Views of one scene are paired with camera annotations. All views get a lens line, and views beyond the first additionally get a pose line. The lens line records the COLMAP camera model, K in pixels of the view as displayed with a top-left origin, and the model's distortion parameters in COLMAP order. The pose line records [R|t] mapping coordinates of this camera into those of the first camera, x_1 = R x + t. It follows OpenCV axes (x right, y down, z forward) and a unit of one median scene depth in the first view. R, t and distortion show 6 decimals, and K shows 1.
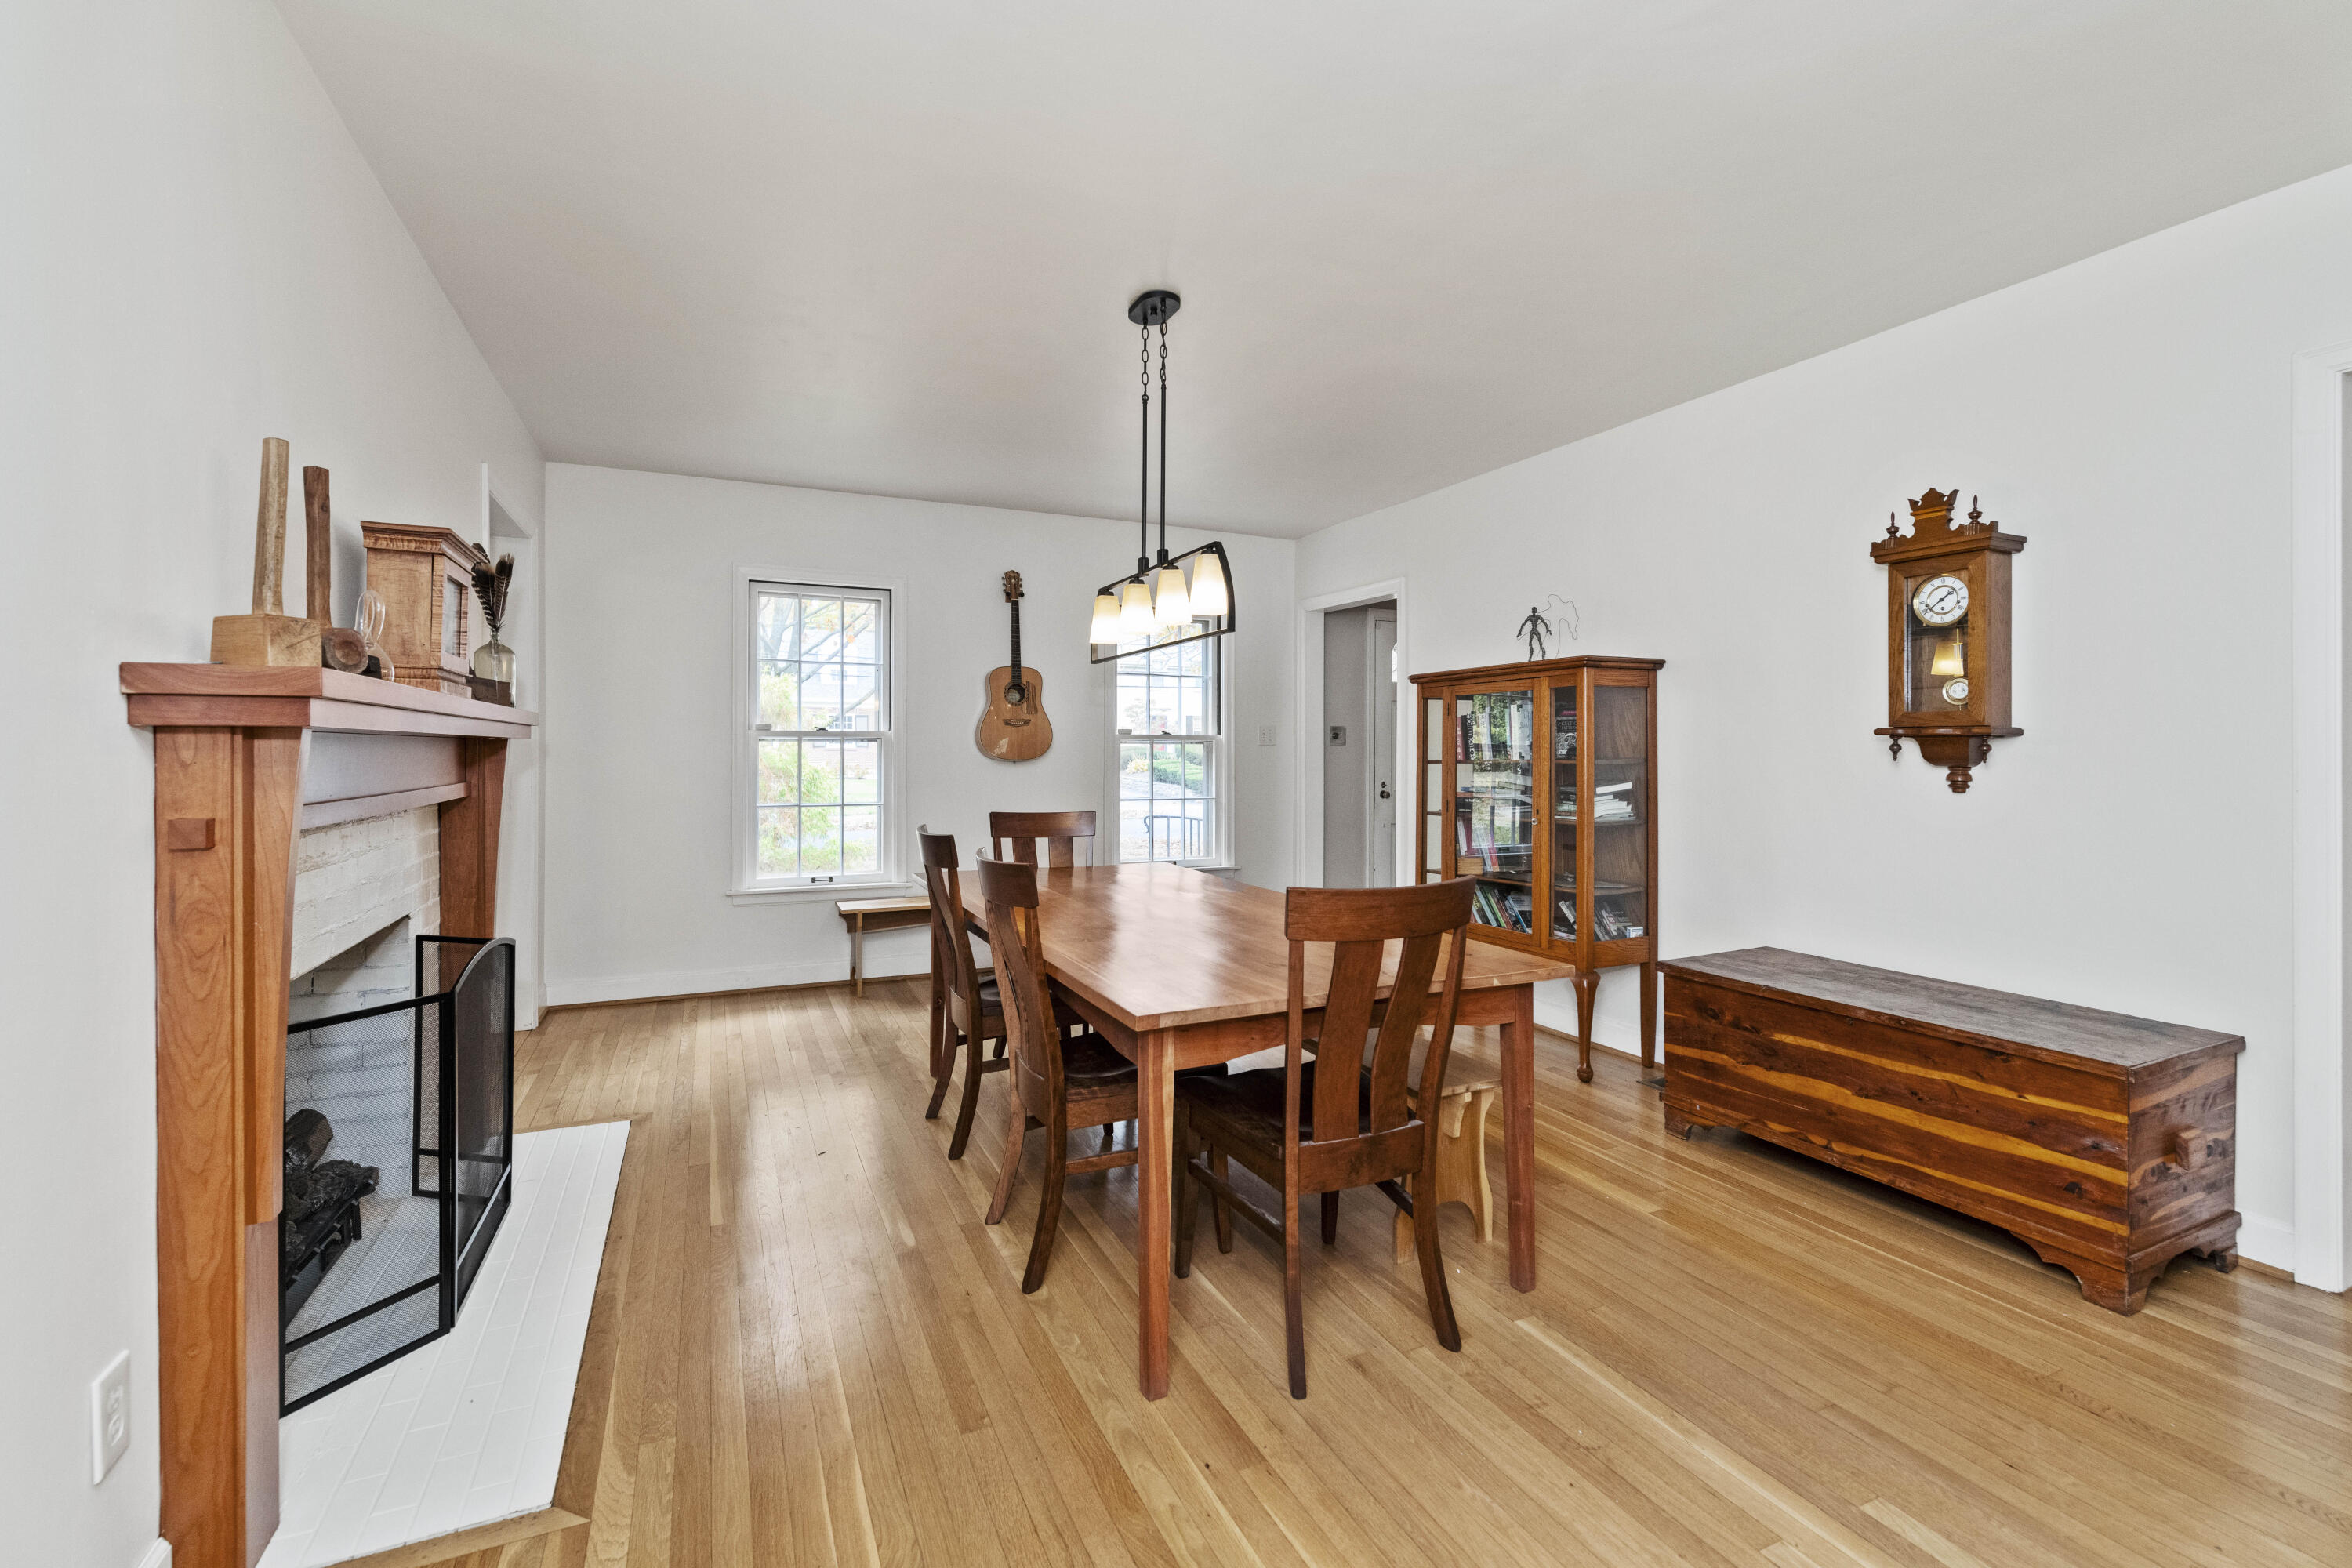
lens RADIAL K [[868.7, 0, 1177.0], [0, 868.7, 748.8], [0, 0, 1]] dist [0.000285, -0.000007]
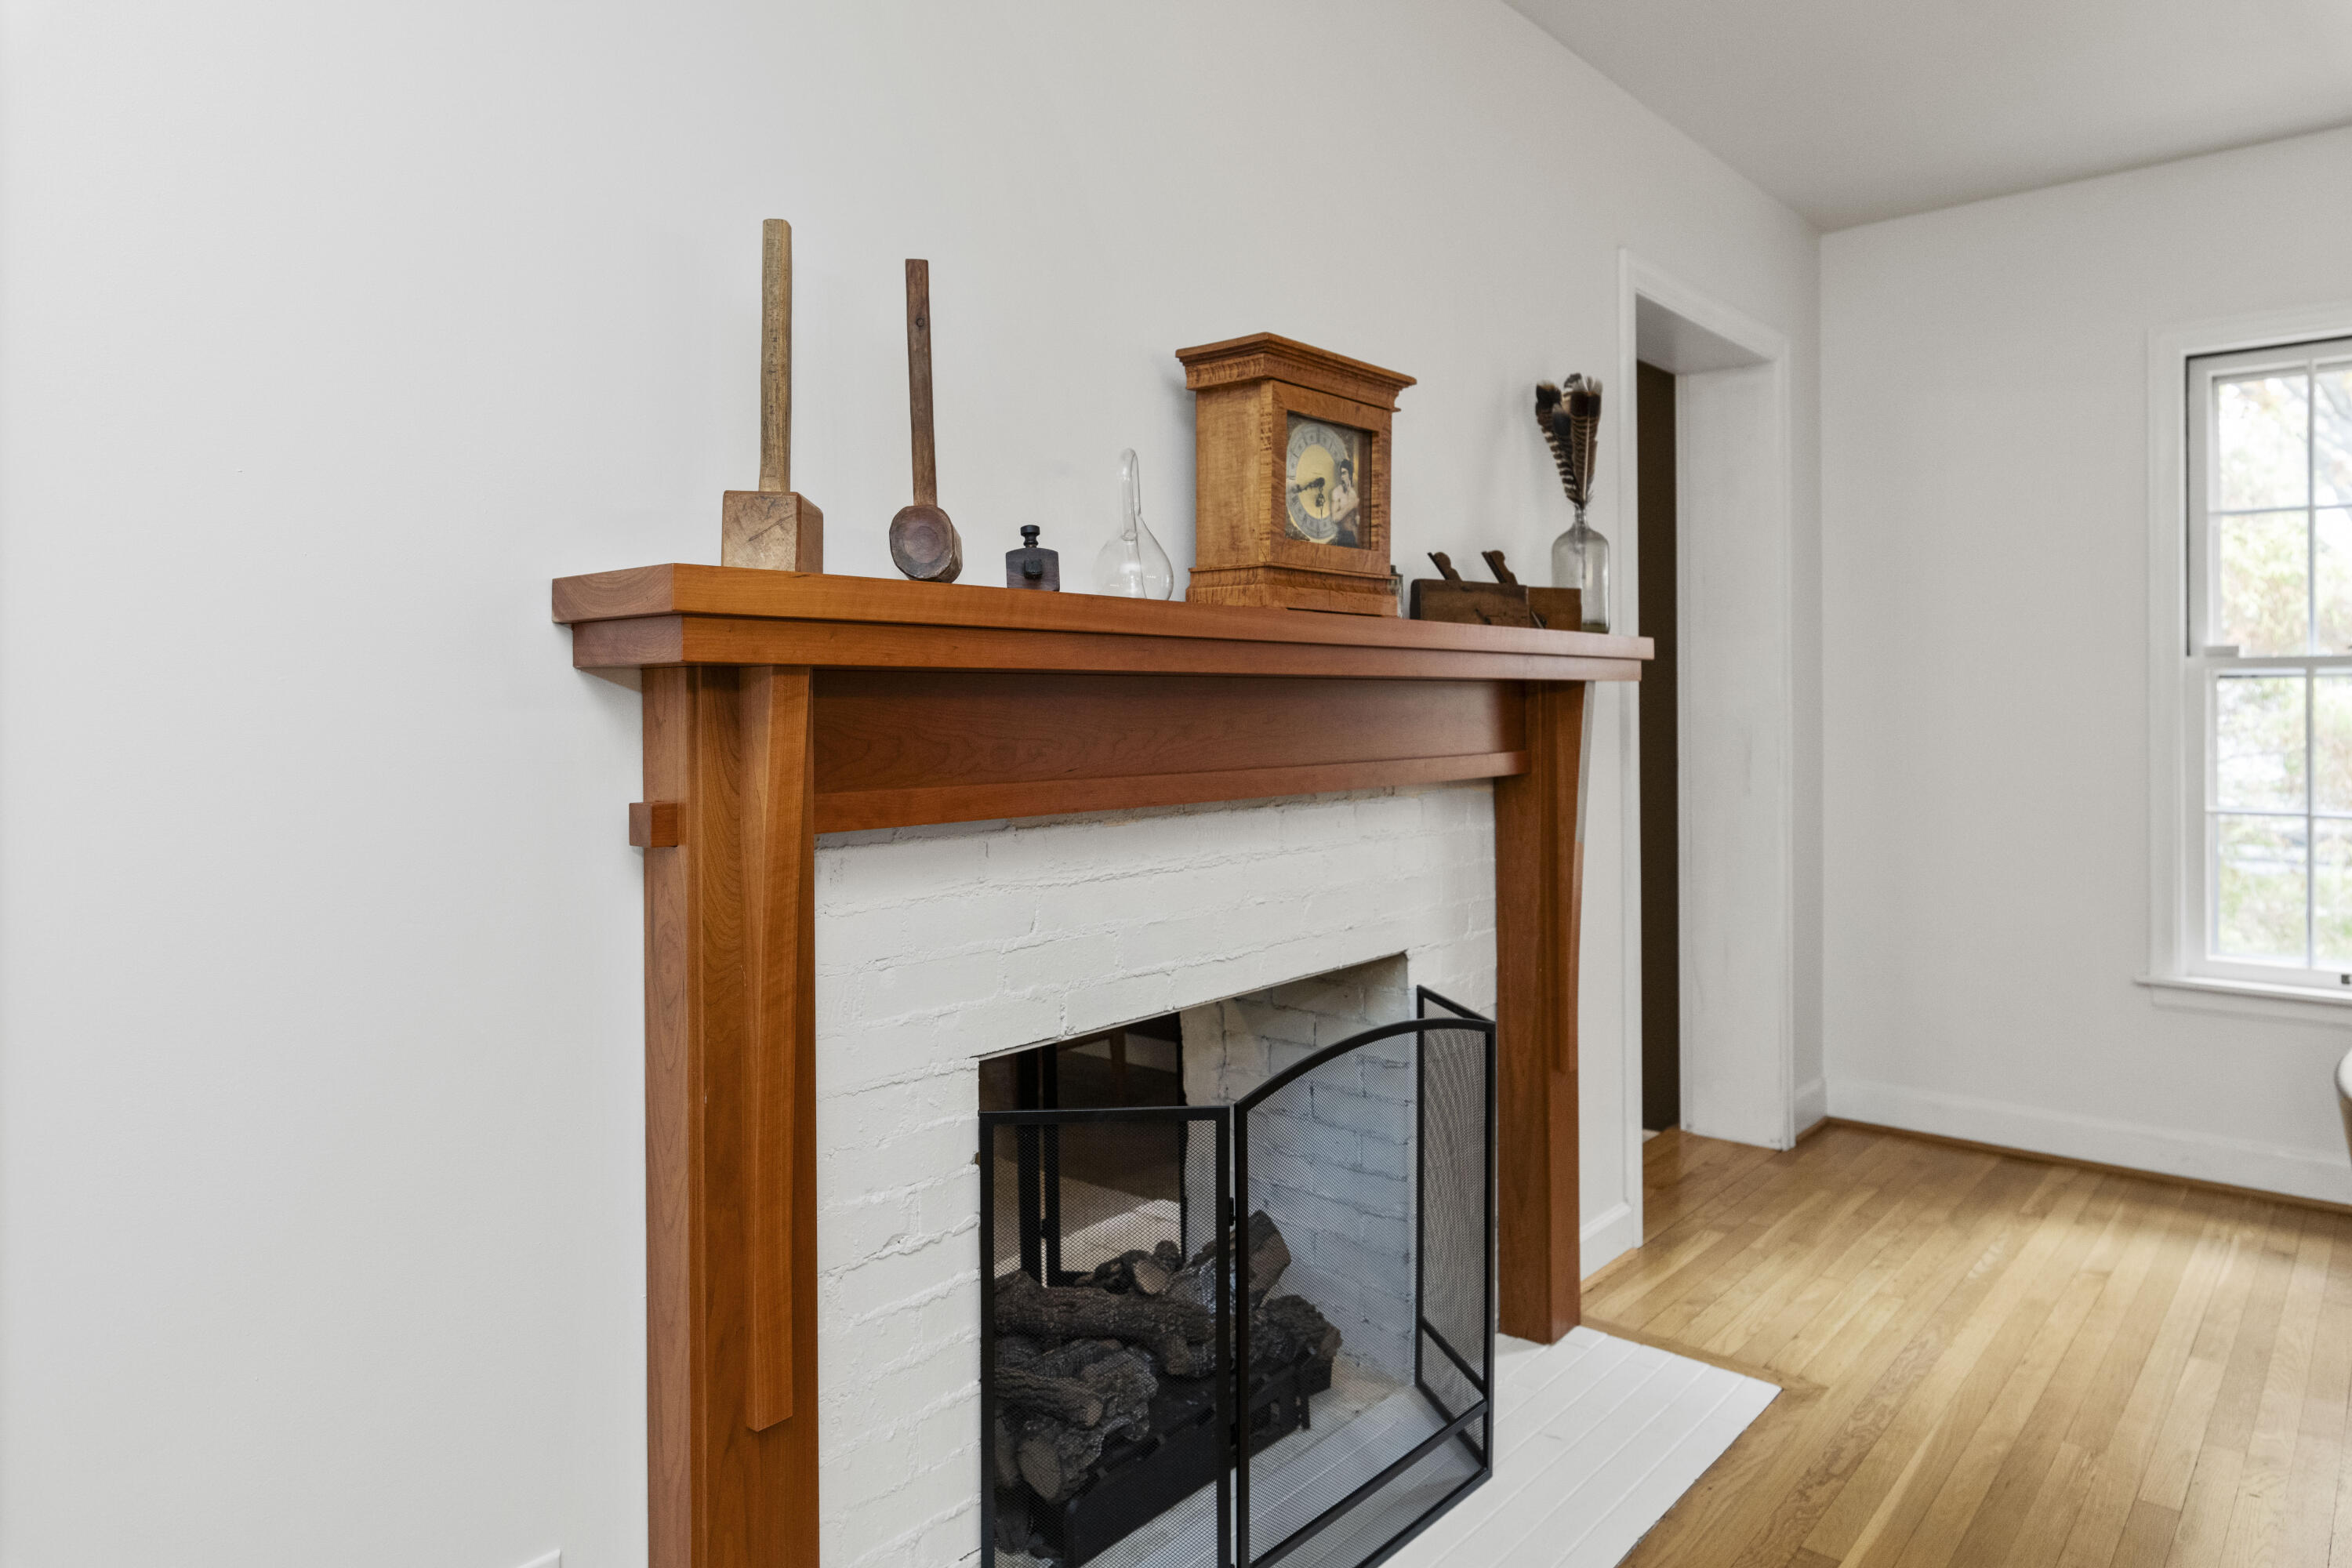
lens RADIAL K [[1440.6, 0, 1246.8], [0, 1440.6, 700.5], [0, 0, 1]] dist [-0.000809, 0.000845]
pose [[0.439235, -0.005481, -0.898355, 0.026190], [0.006756, 0.999973, -0.002798, 0.002222], [0.898347, -0.004840, 0.439260, 0.289939]]
